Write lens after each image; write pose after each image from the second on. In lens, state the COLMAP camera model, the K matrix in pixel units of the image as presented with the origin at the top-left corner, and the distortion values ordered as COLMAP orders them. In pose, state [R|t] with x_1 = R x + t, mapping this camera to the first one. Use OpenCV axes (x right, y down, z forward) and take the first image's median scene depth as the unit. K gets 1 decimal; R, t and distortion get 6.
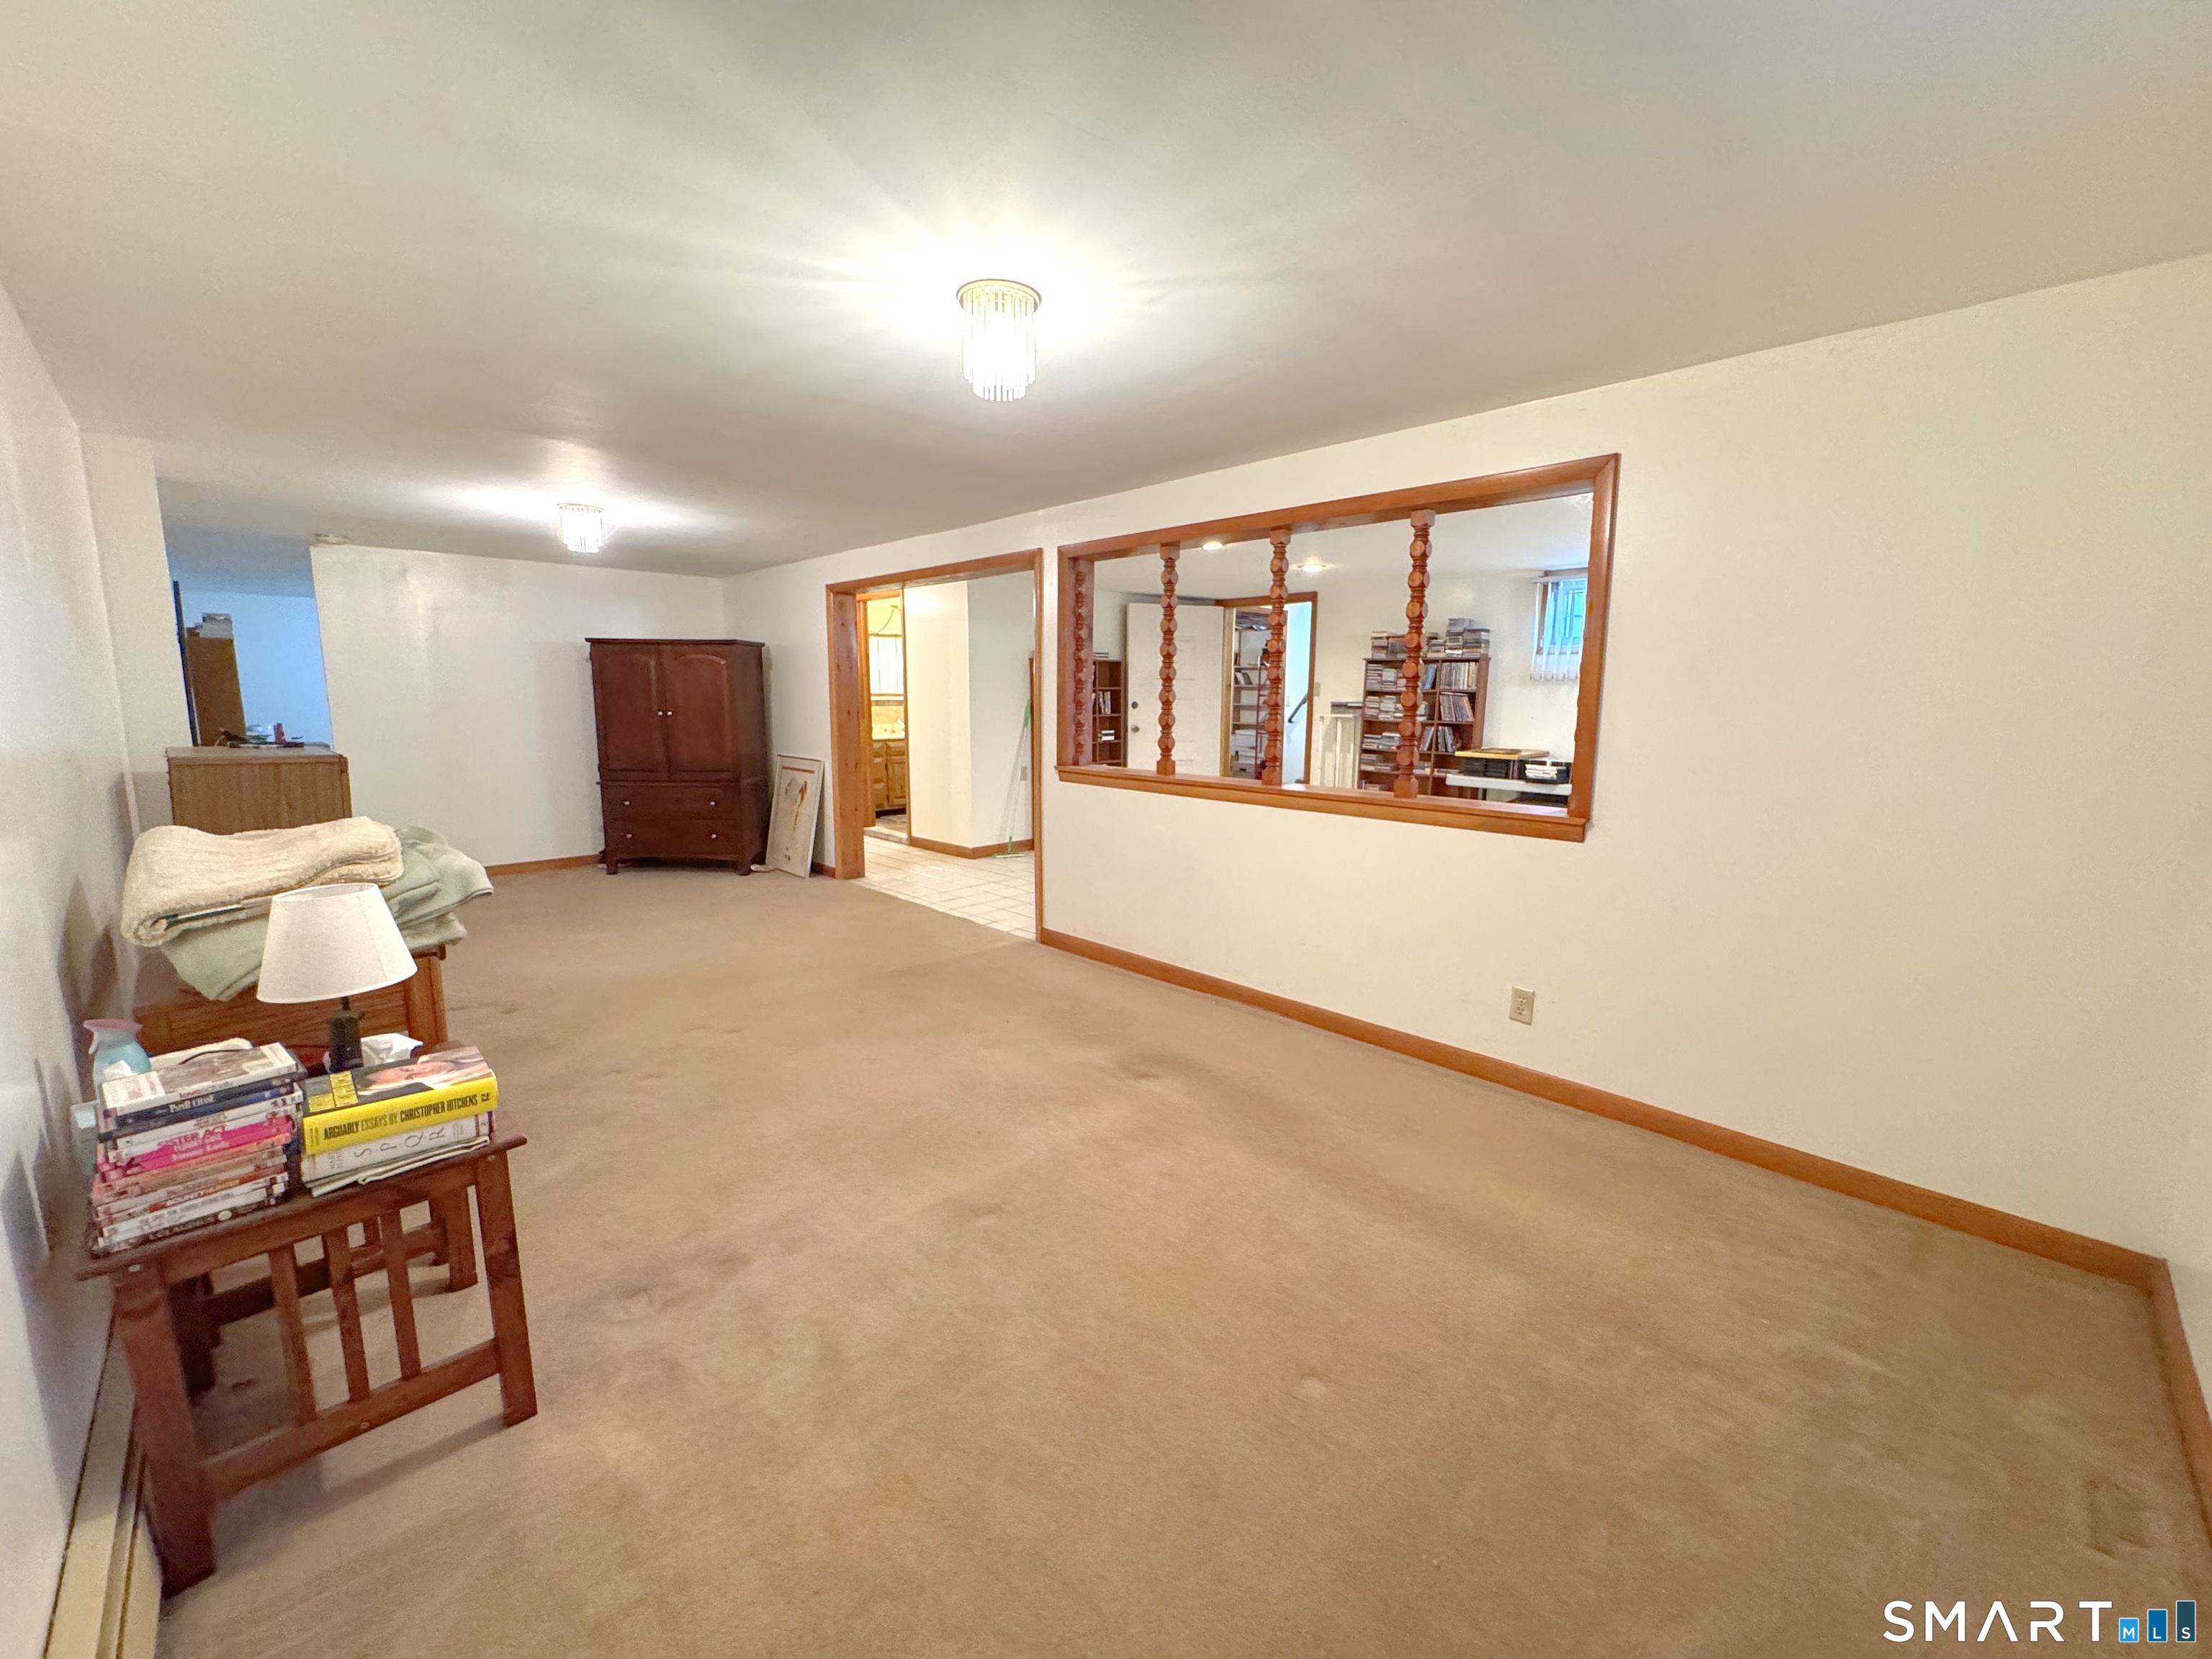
lens RADIAL K [[883.3, 0, 1106.0], [0, 883.3, 829.5], [0, 0, 1]] dist [-0.008191, -0.000058]
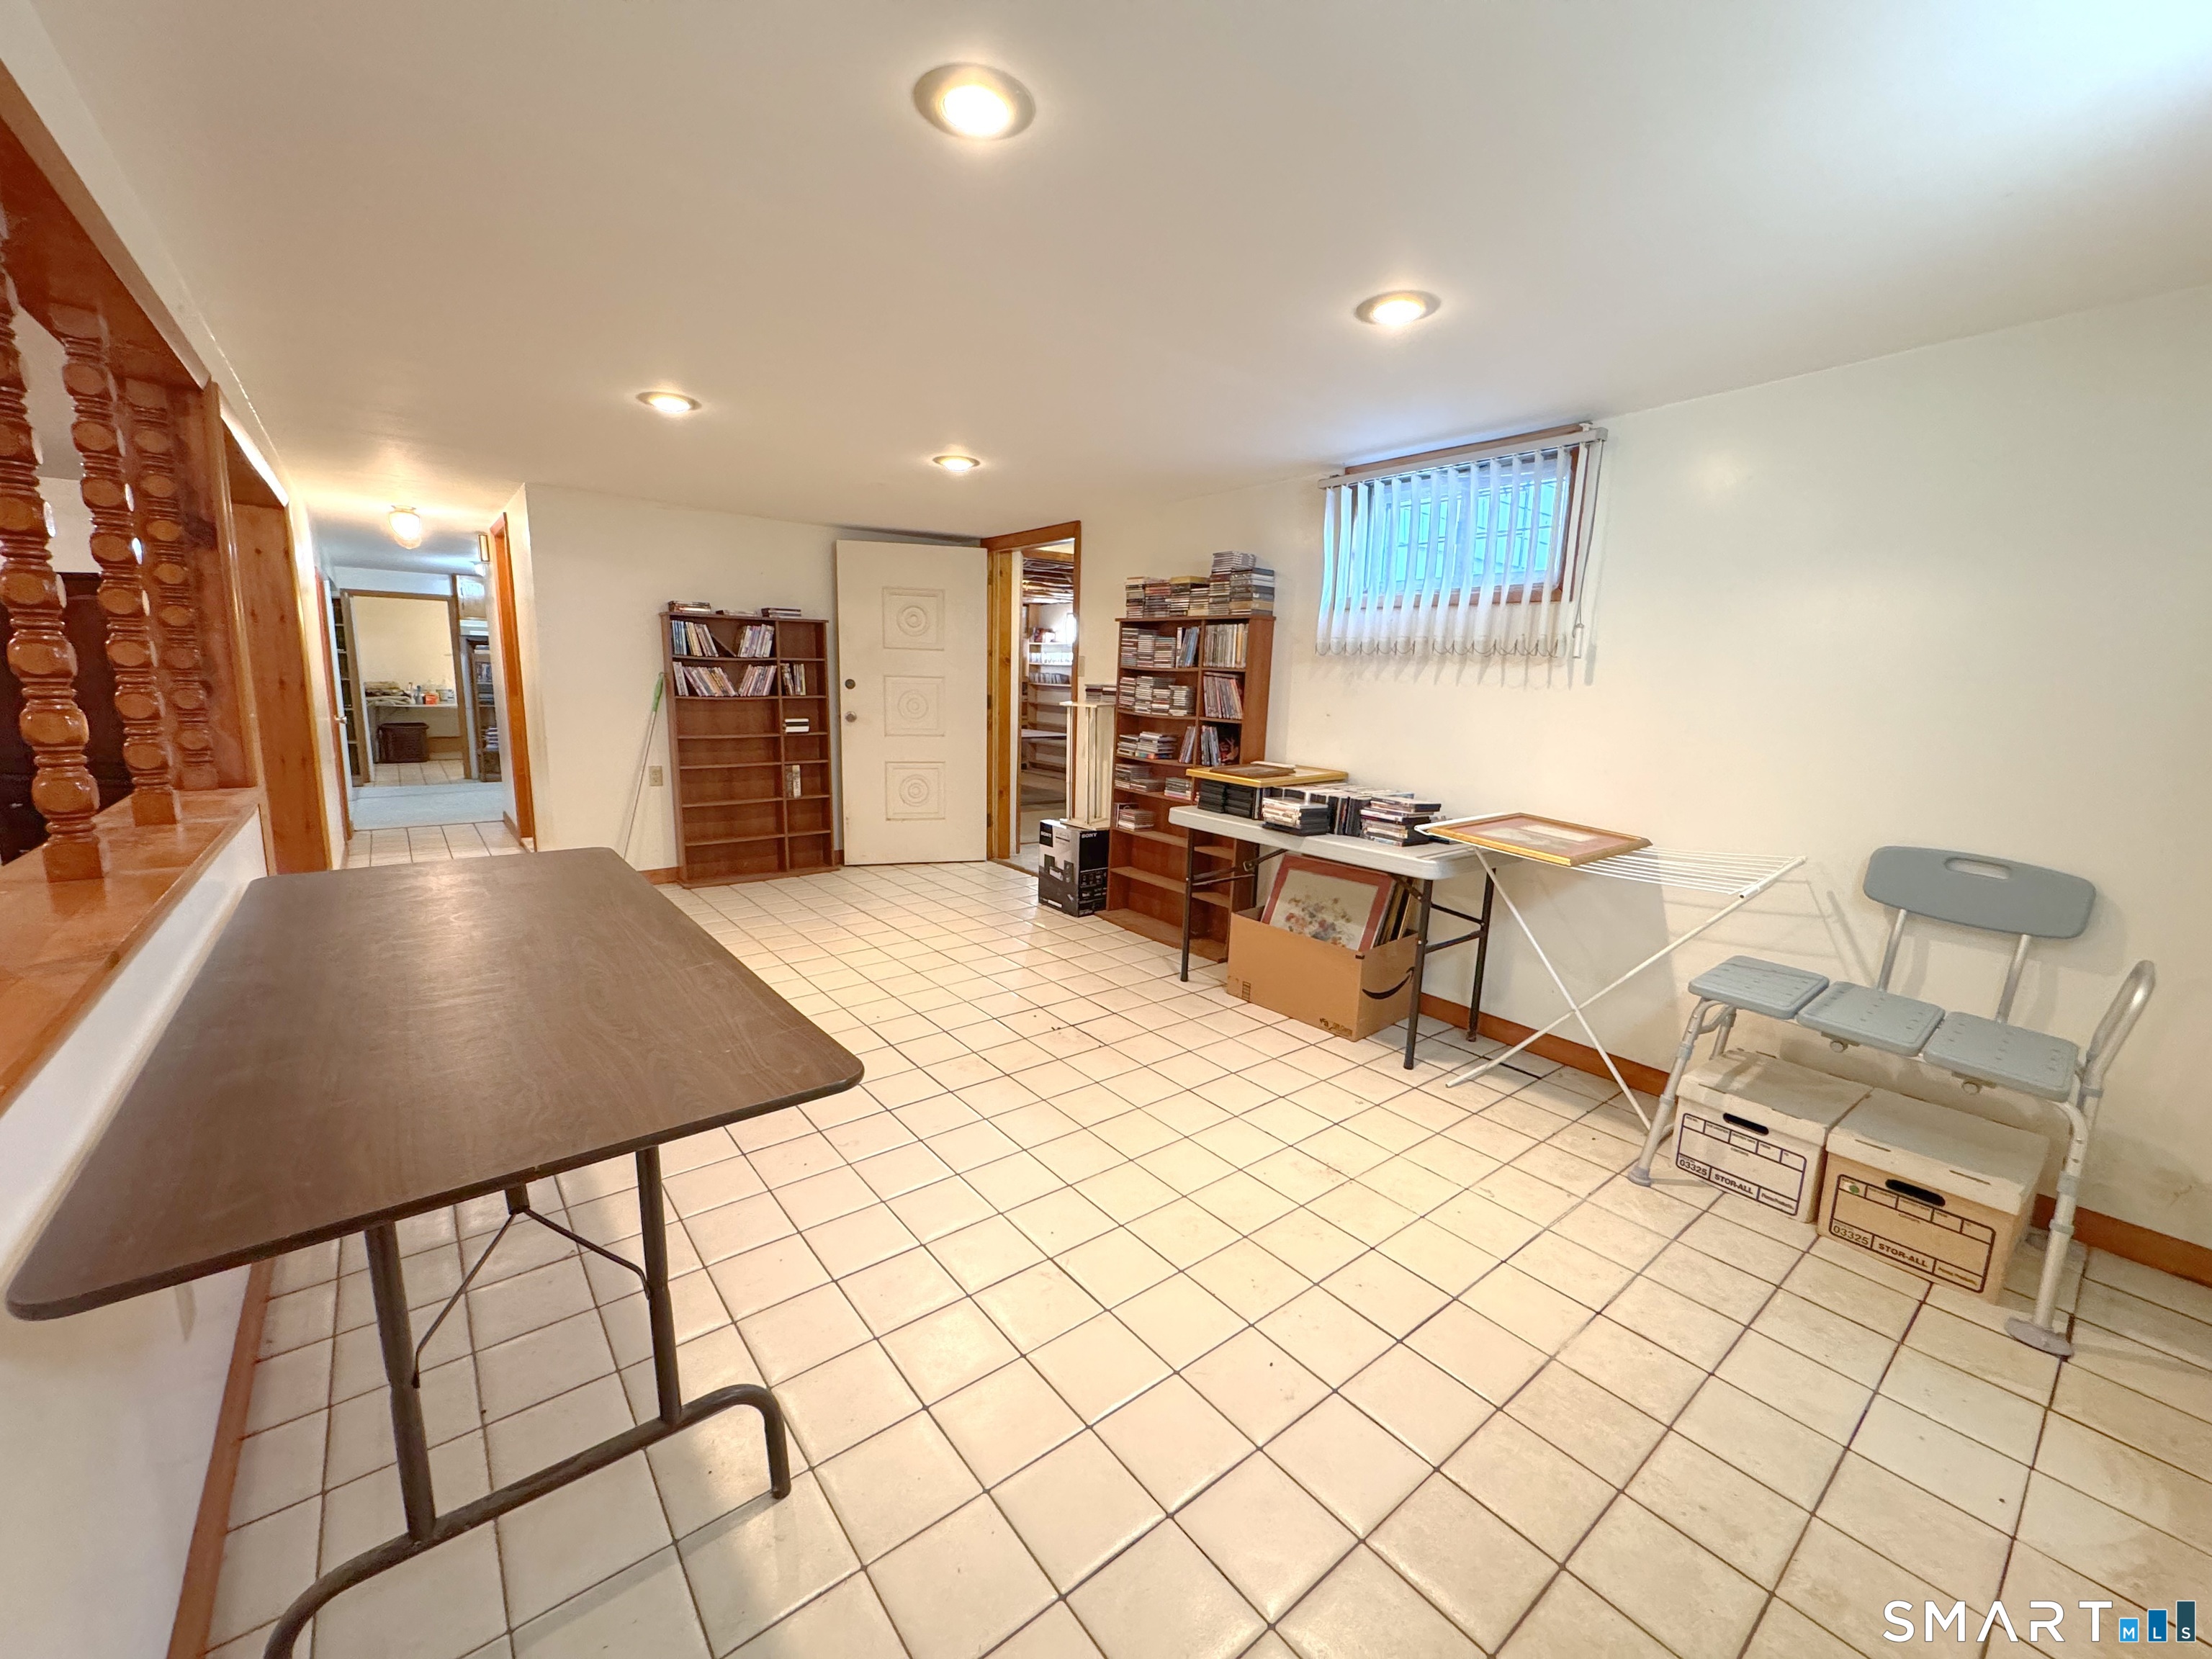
lens RADIAL K [[885.6, 0, 1098.9], [0, 885.6, 827.3], [0, 0, 1]] dist [0.000760, 0.000040]
pose [[0.993460, 0.038118, -0.107628, 0.358886], [-0.036374, 0.999174, 0.018124, -0.050513], [0.108230, -0.014091, 0.994026, 0.343512]]
